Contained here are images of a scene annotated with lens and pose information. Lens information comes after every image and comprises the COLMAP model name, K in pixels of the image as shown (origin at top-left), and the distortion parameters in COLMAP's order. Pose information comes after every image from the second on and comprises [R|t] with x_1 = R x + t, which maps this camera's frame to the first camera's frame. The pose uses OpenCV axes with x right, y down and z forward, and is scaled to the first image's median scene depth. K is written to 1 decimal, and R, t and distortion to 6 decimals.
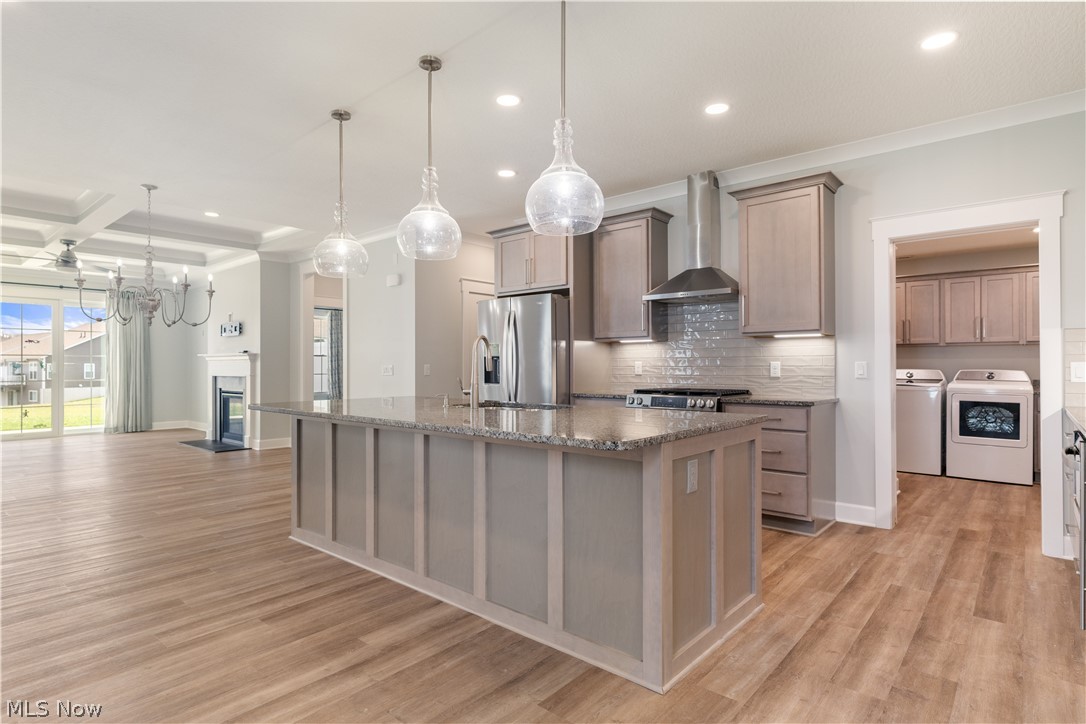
lens RADIAL K [[569.4, 0, 538.8], [0, 569.4, 364.1], [0, 0, 1]] dist [-0.000782, 0.001780]
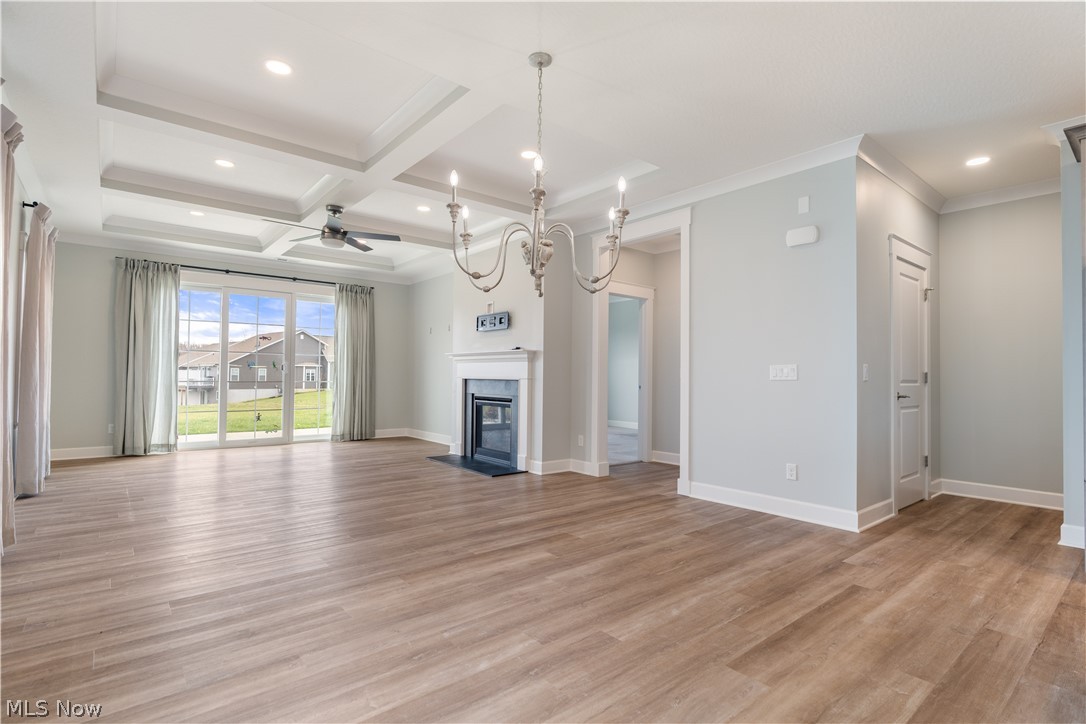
lens RADIAL K [[530.4, 0, 543.8], [0, 530.4, 362.6], [0, 0, 1]] dist [-0.000898, -0.000160]
pose [[0.986081, 0.009700, -0.165980, -0.618585], [-0.013347, 0.999693, -0.020874, 0.022515], [0.165726, 0.022798, 0.985908, 0.478271]]
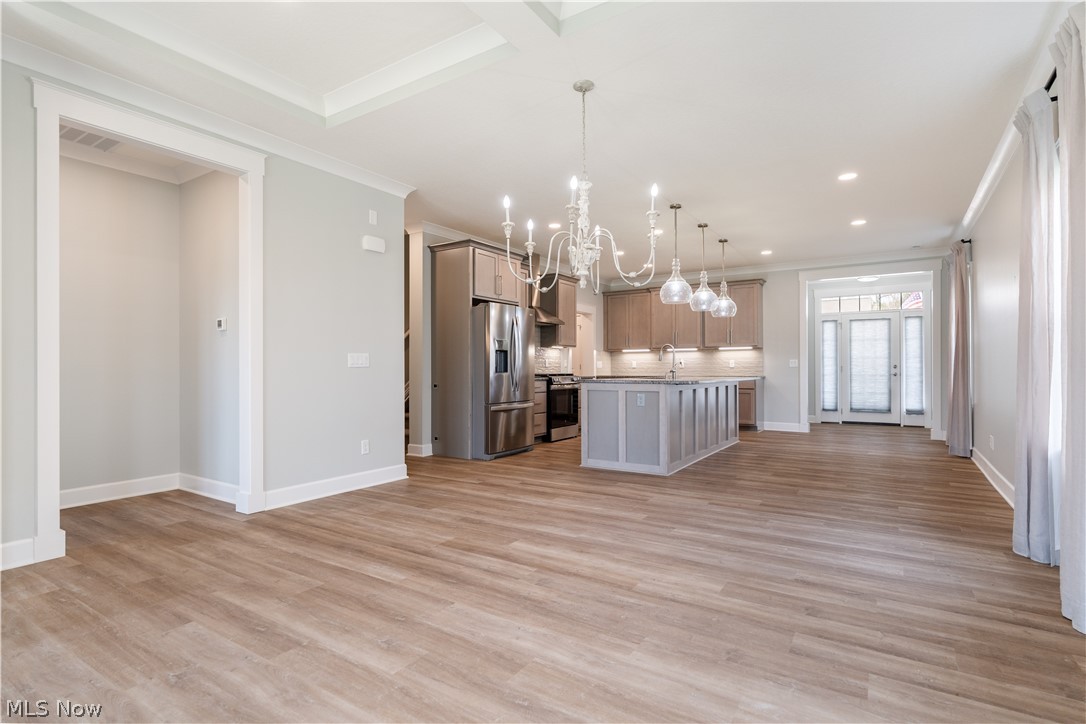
lens RADIAL K [[530.4, 0, 550.2], [0, 530.4, 363.3], [0, 0, 1]] dist [-0.000898, -0.000160]
pose [[-0.141413, 0.013560, 0.989858, -1.403609], [-0.000835, 0.999904, -0.013817, 0.033799], [-0.989950, -0.002781, -0.141388, 1.208965]]
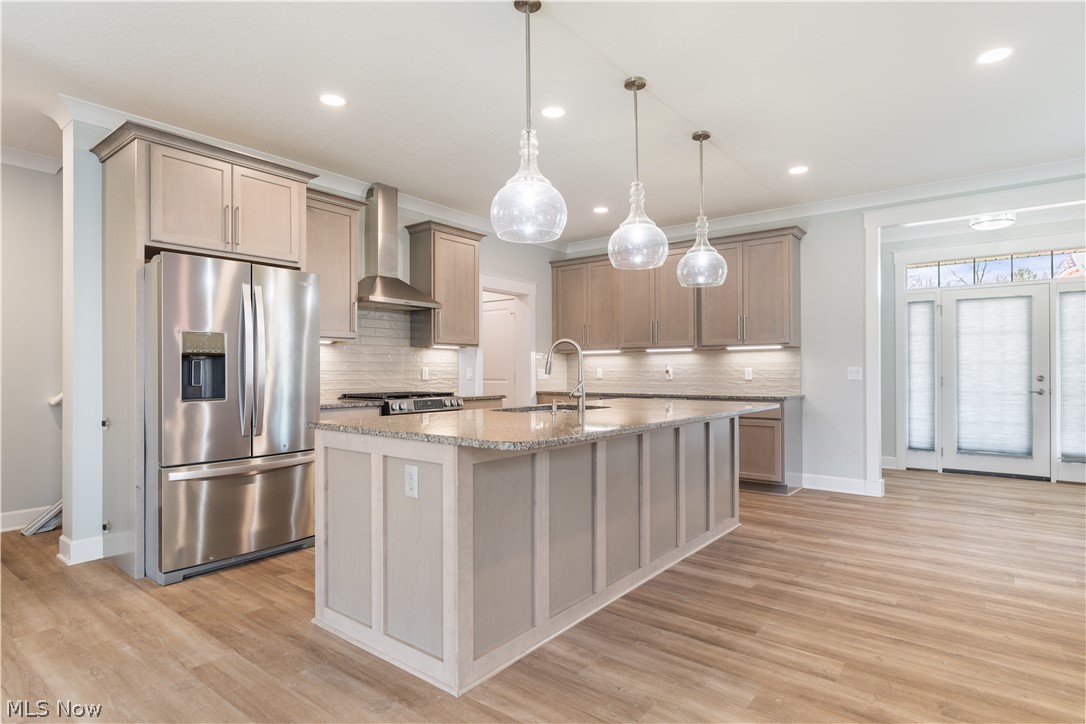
lens RADIAL K [[569.4, 0, 550.2], [0, 569.4, 365.3], [0, 0, 1]] dist [-0.000782, 0.001780]
pose [[-0.052074, 0.012343, 0.998567, -0.786486], [-0.001858, 0.999921, -0.012457, 0.005705], [-0.998642, -0.002504, -0.052047, 0.766050]]
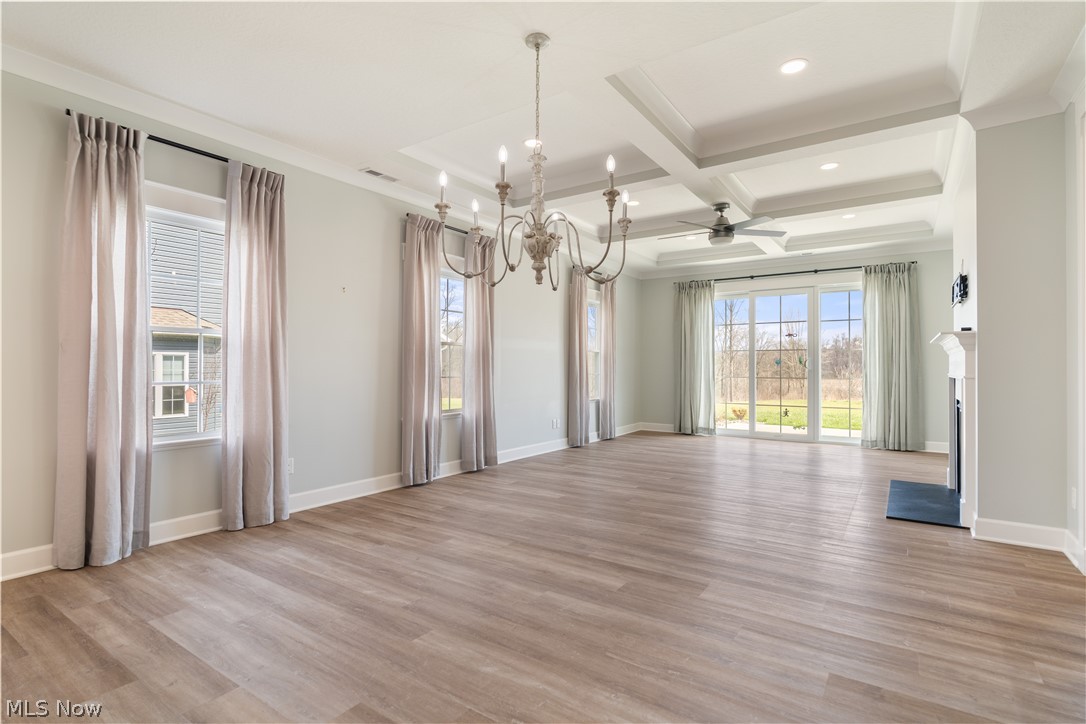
lens RADIAL K [[530.4, 0, 541.6], [0, 530.4, 363.9], [0, 0, 1]] dist [-0.000898, -0.000160]
pose [[0.102986, -0.000255, -0.994683, -0.157349], [0.001020, 0.999999, -0.000151, 0.013273], [0.994682, -0.000999, 0.102986, 1.012757]]
